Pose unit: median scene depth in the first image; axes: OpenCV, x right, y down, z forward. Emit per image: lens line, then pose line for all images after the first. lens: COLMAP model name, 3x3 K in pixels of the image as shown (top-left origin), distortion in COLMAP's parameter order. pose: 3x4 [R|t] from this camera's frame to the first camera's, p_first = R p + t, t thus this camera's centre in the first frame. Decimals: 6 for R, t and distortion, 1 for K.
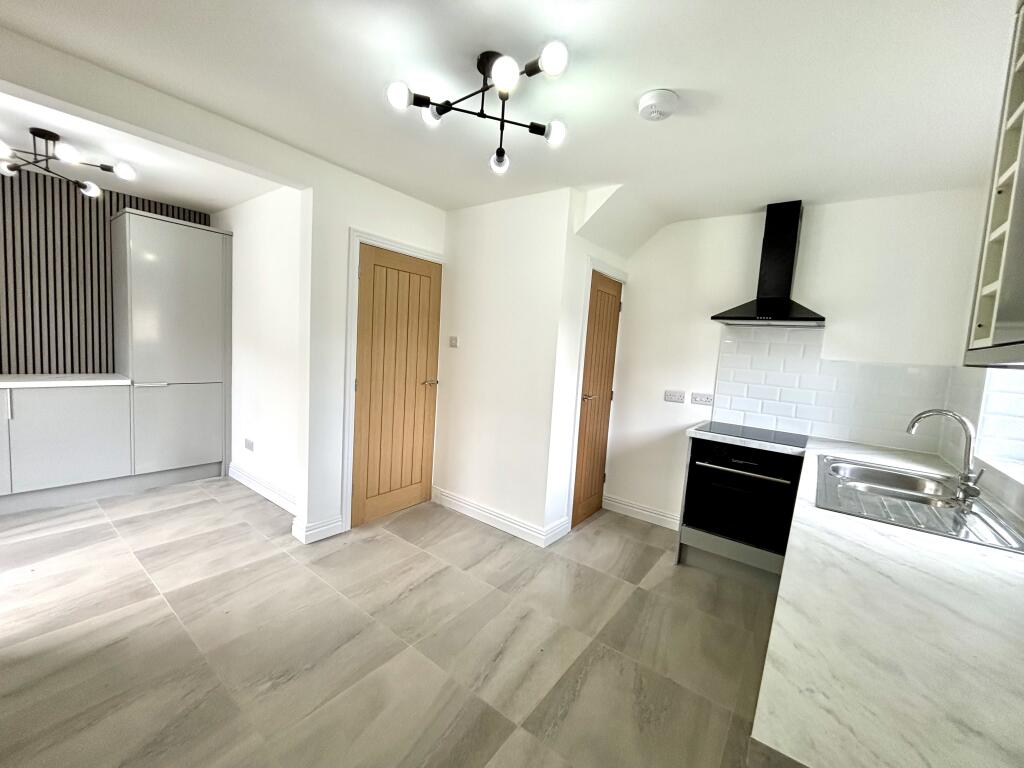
lens RADIAL K [[410.2, 0, 512.0], [0, 410.2, 384.0], [0, 0, 1]] dist [-0.002605, -0.000392]
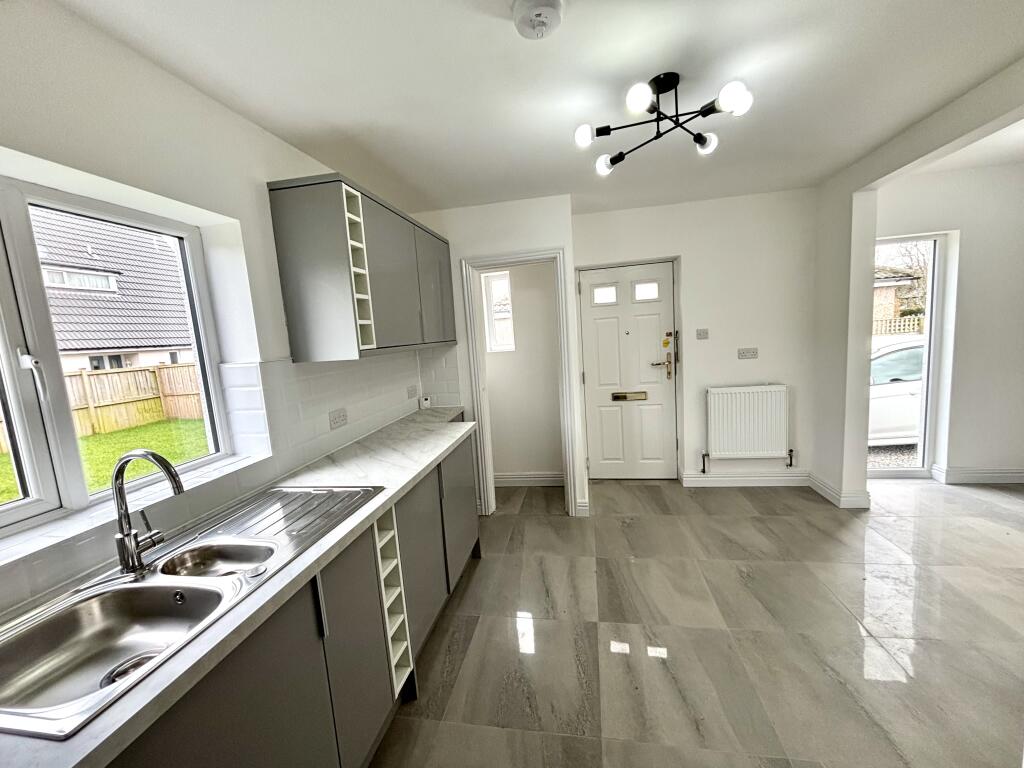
lens RADIAL K [[414.6, 0, 512.0], [0, 414.6, 384.0], [0, 0, 1]] dist [-0.002168, -0.000232]
pose [[-0.892161, 0.052923, -0.448607, 0.550967], [-0.028983, 0.984360, 0.173766, -0.117009], [0.450787, 0.168029, -0.876674, 1.258481]]
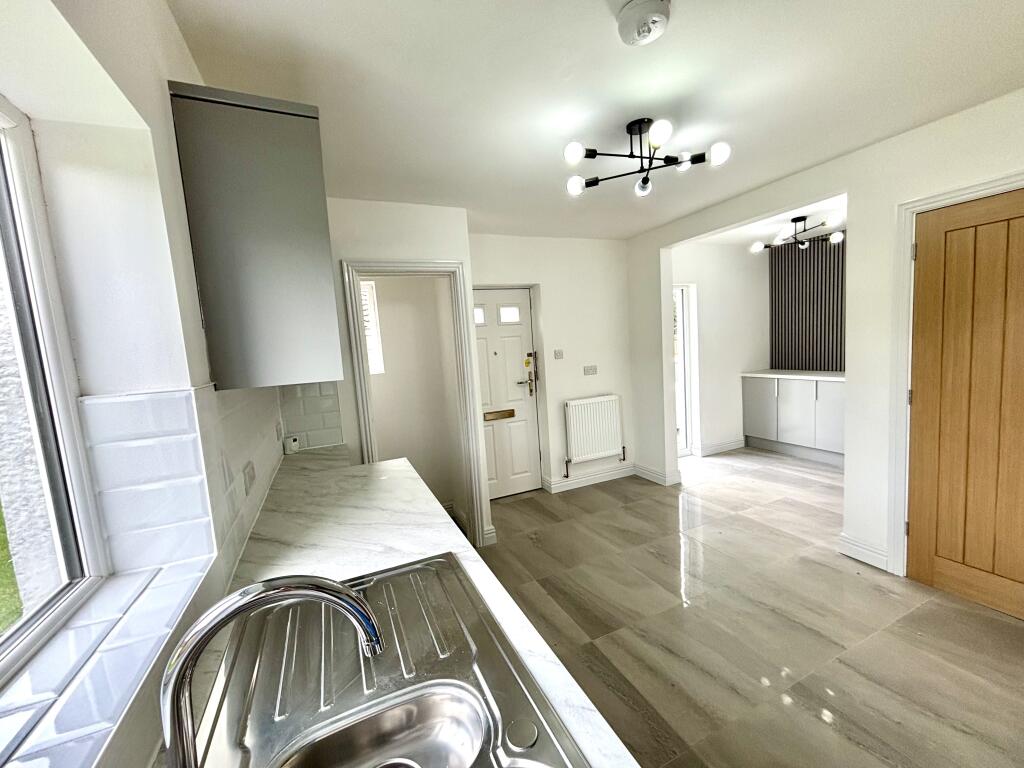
lens RADIAL K [[410.2, 0, 512.0], [0, 410.2, 384.0], [0, 0, 1]] dist [-0.002605, -0.000392]
pose [[-0.486777, 0.053272, -0.871900, 0.818646], [-0.044567, 0.995324, 0.085694, -0.067201], [0.872388, 0.080571, -0.482127, 0.869594]]
